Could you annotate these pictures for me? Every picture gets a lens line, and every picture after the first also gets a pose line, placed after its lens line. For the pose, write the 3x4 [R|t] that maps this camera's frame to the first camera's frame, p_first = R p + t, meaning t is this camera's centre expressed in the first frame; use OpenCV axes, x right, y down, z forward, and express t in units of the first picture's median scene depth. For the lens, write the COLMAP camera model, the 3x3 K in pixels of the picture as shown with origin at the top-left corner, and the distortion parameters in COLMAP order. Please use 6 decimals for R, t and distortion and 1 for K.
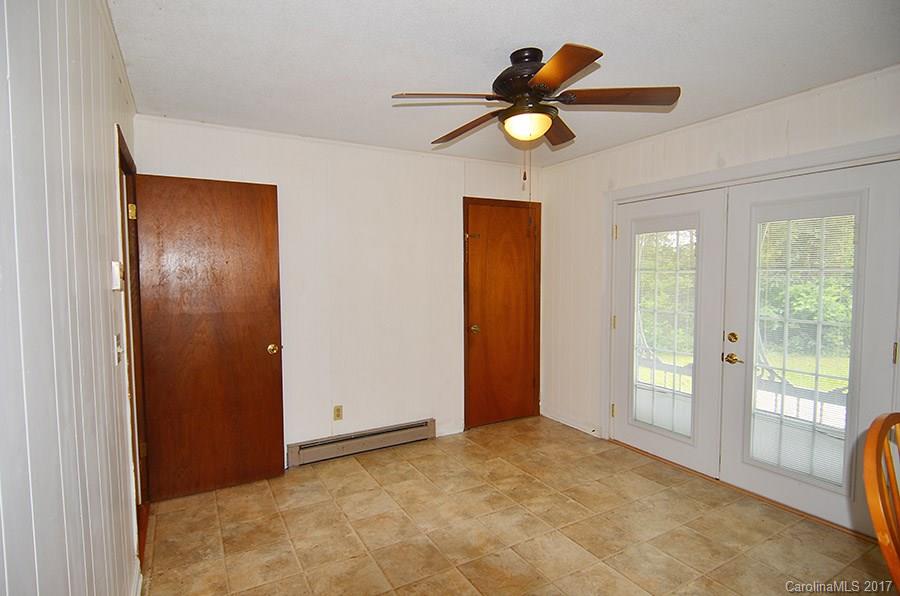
lens RADIAL K [[468.1, 0, 445.9], [0, 468.1, 297.4], [0, 0, 1]] dist [-0.003463, -0.004926]
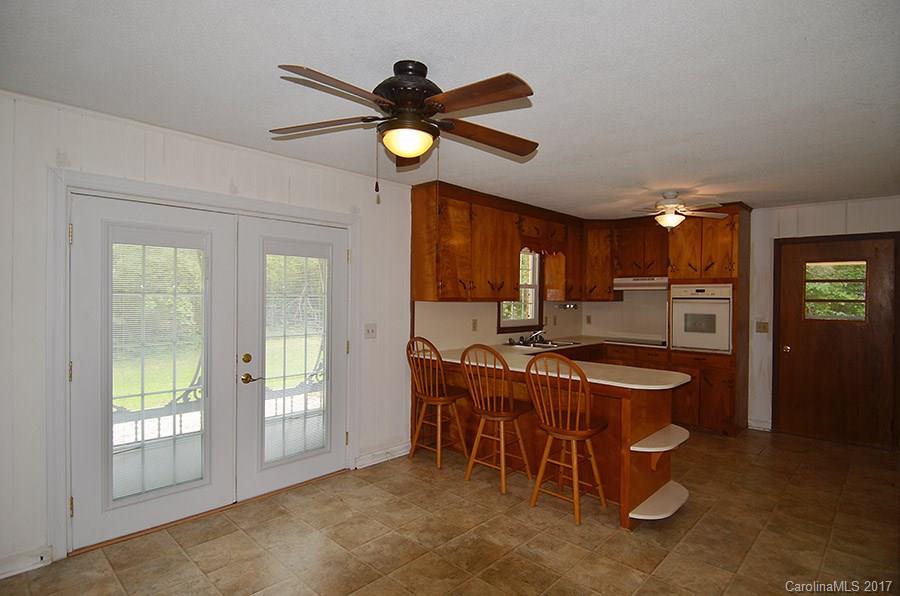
lens RADIAL K [[468.1, 0, 449.3], [0, 468.1, 298.5], [0, 0, 1]] dist [-0.003463, -0.004926]
pose [[-0.297452, -0.001890, 0.954735, -0.496829], [0.038079, 0.999179, 0.013841, -0.043968], [-0.953977, 0.040473, -0.297135, 0.813058]]
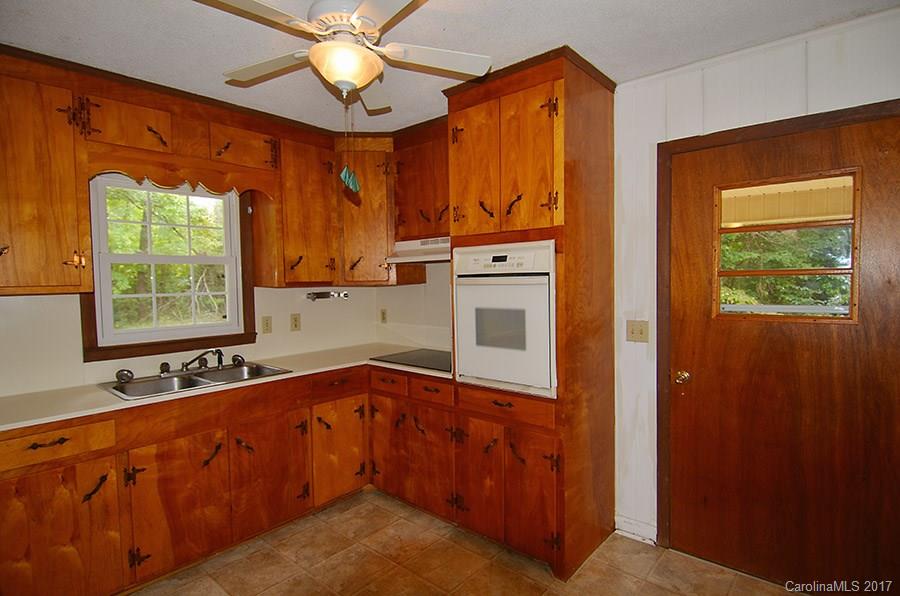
lens RADIAL K [[468.1, 0, 445.2], [0, 468.1, 303.6], [0, 0, 1]] dist [-0.003463, -0.004926]
pose [[-0.335050, -0.036404, 0.941497, -0.318428], [0.064841, 0.995993, 0.061586, -0.029519], [-0.939967, 0.081682, -0.331347, 0.525870]]
